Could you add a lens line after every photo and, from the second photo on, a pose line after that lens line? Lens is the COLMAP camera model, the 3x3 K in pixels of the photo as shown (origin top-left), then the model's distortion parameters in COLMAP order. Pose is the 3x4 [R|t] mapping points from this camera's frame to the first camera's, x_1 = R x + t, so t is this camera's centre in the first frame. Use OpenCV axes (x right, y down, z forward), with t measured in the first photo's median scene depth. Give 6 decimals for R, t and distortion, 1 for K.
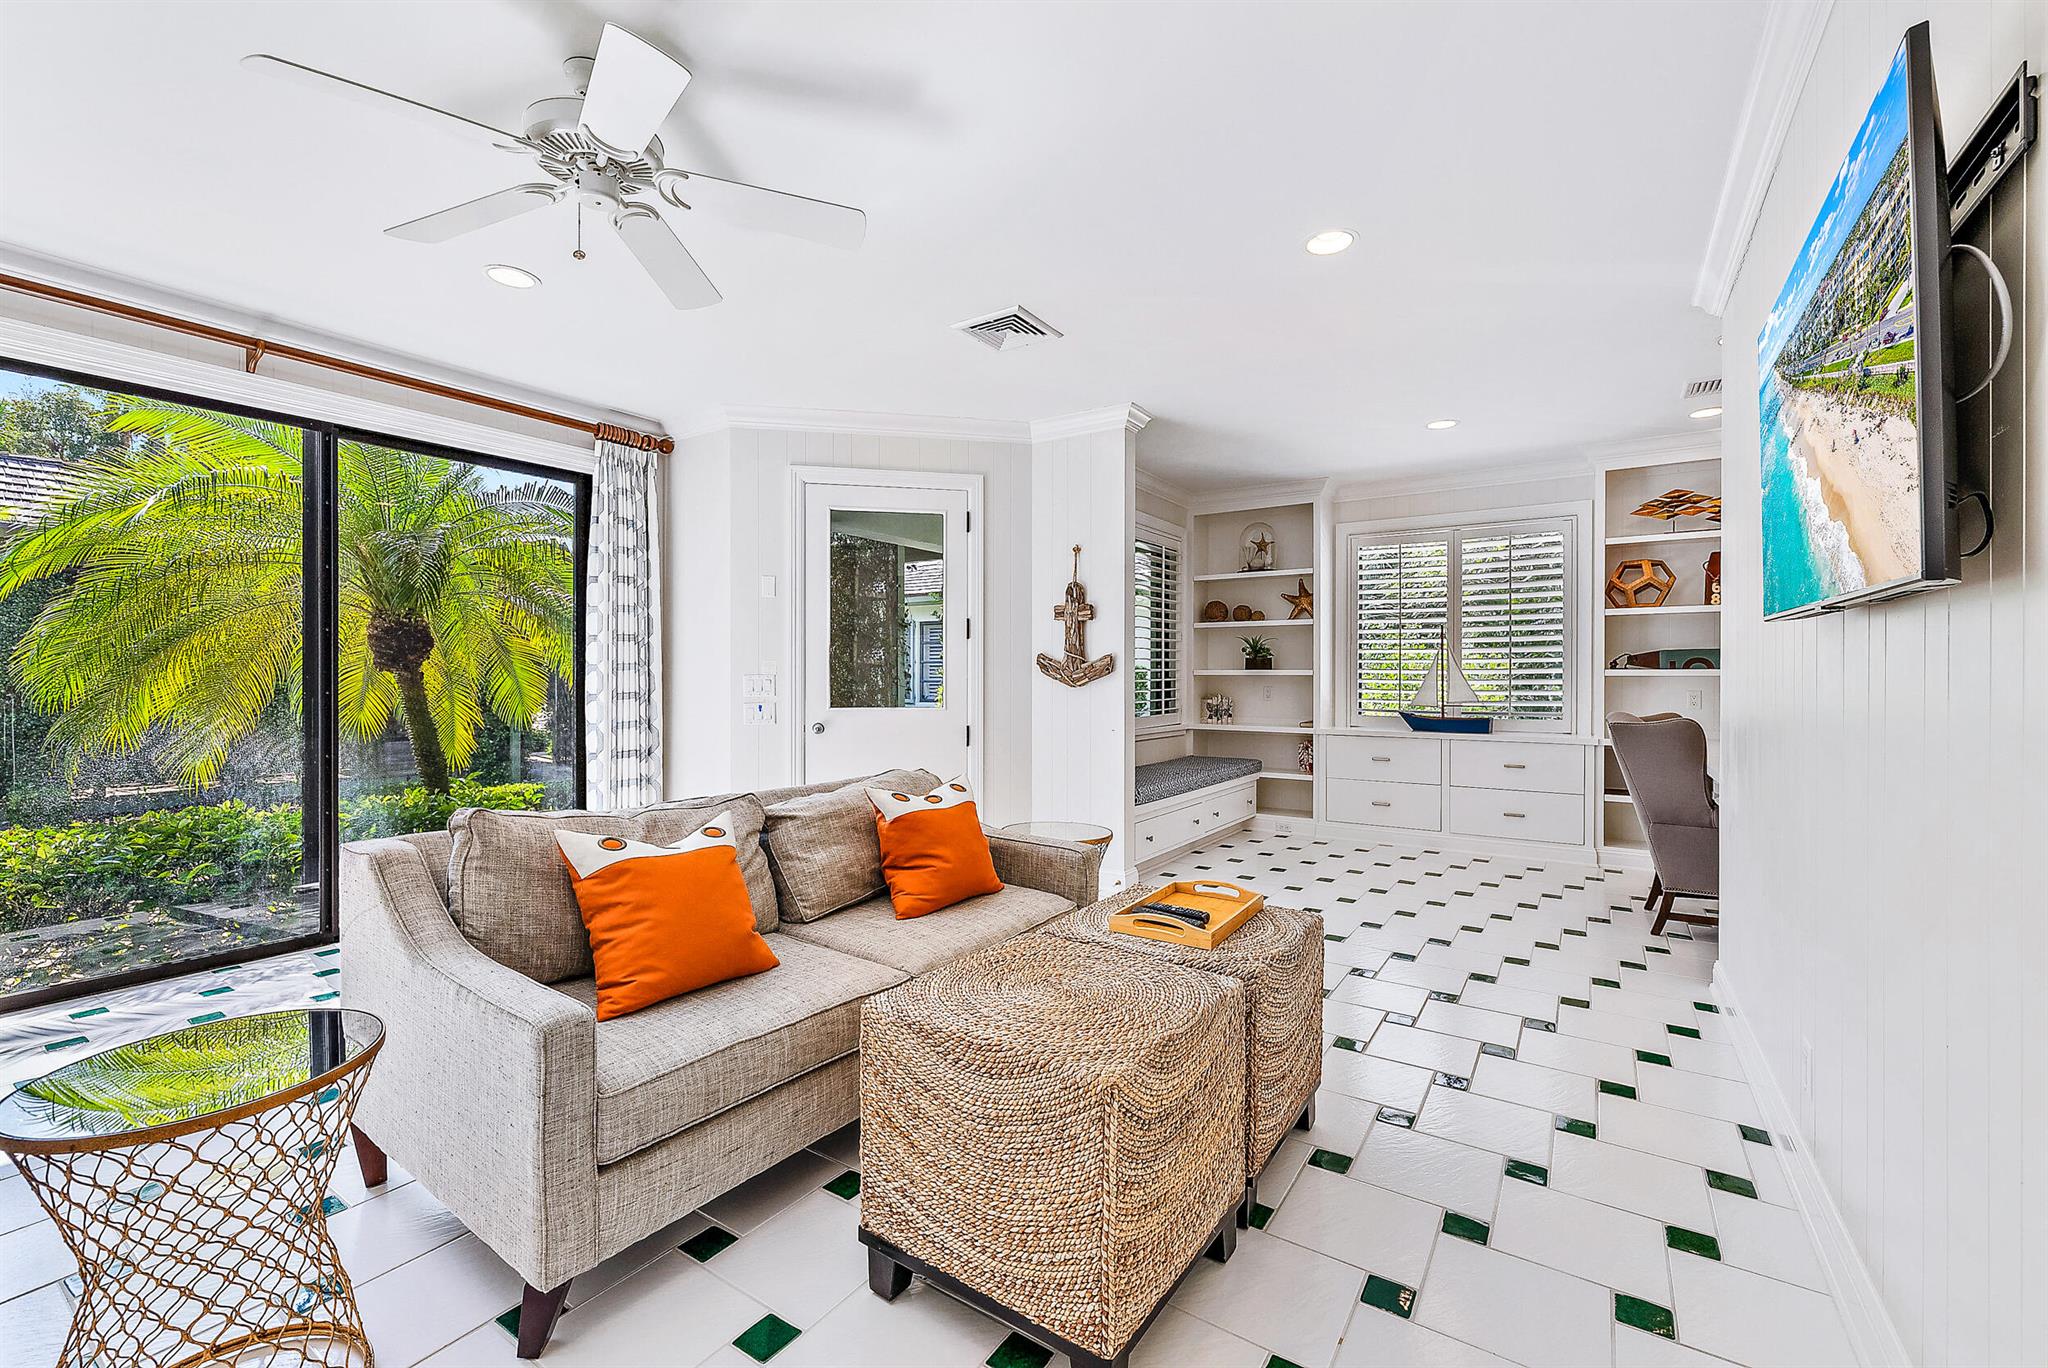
lens RADIAL K [[856.1, 0, 1024.8], [0, 856.1, 676.1], [0, 0, 1]] dist [0.000224, 0.000021]
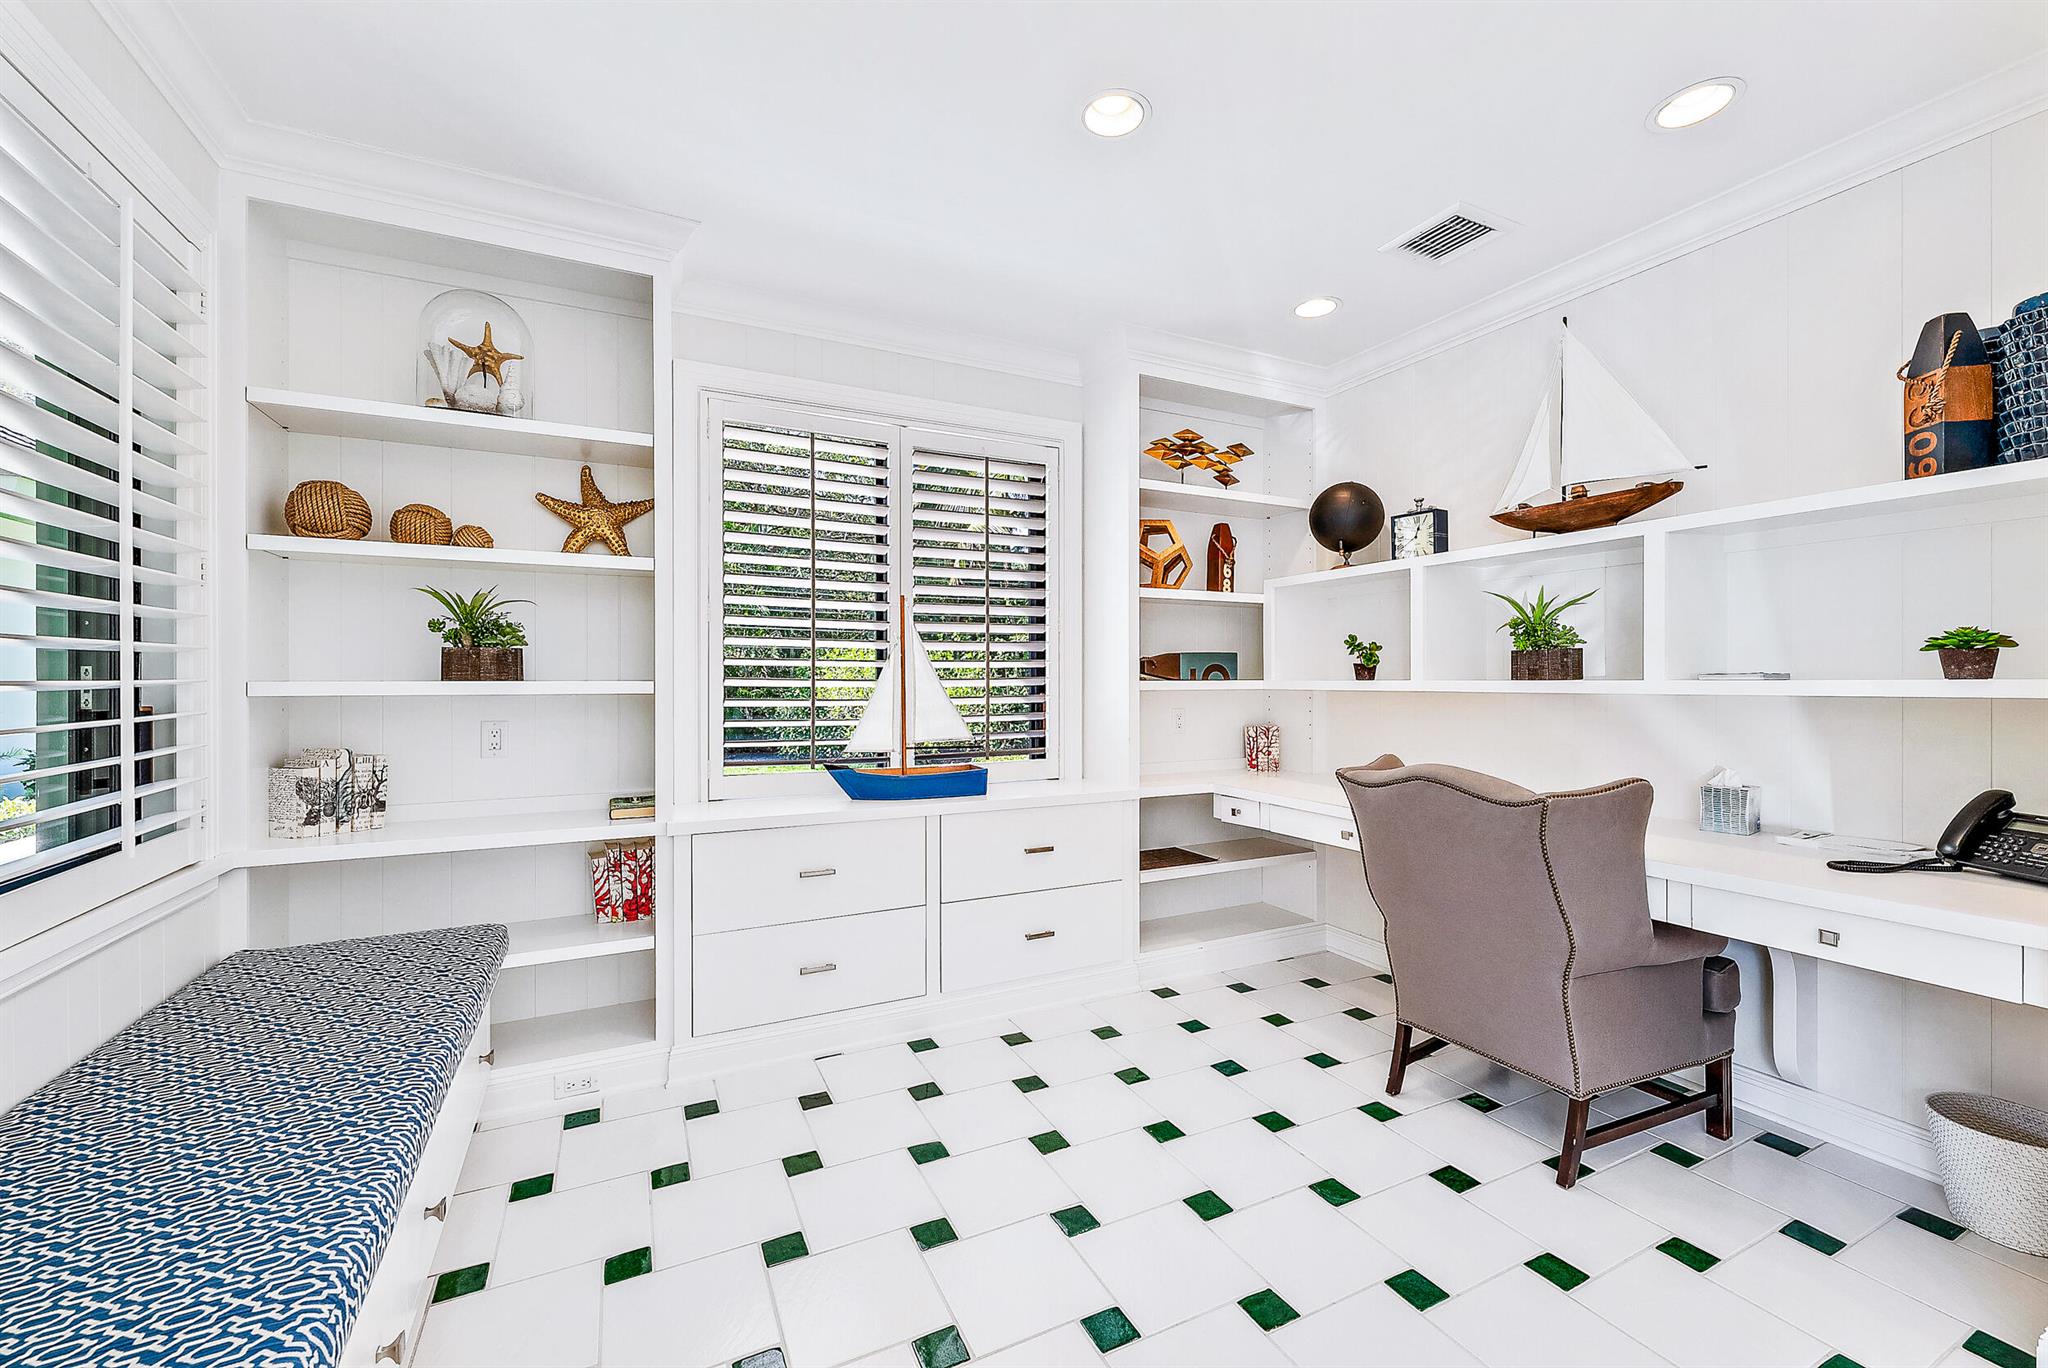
lens RADIAL K [[849.7, 0, 1024.0], [0, 849.7, 684.0], [0, 0, 1]] dist [0.001085, 0.000086]
pose [[0.479979, -0.002553, 0.877276, 0.059044], [0.005407, 0.999985, -0.000048, -0.004237], [-0.877263, 0.004767, 0.479986, 0.609742]]
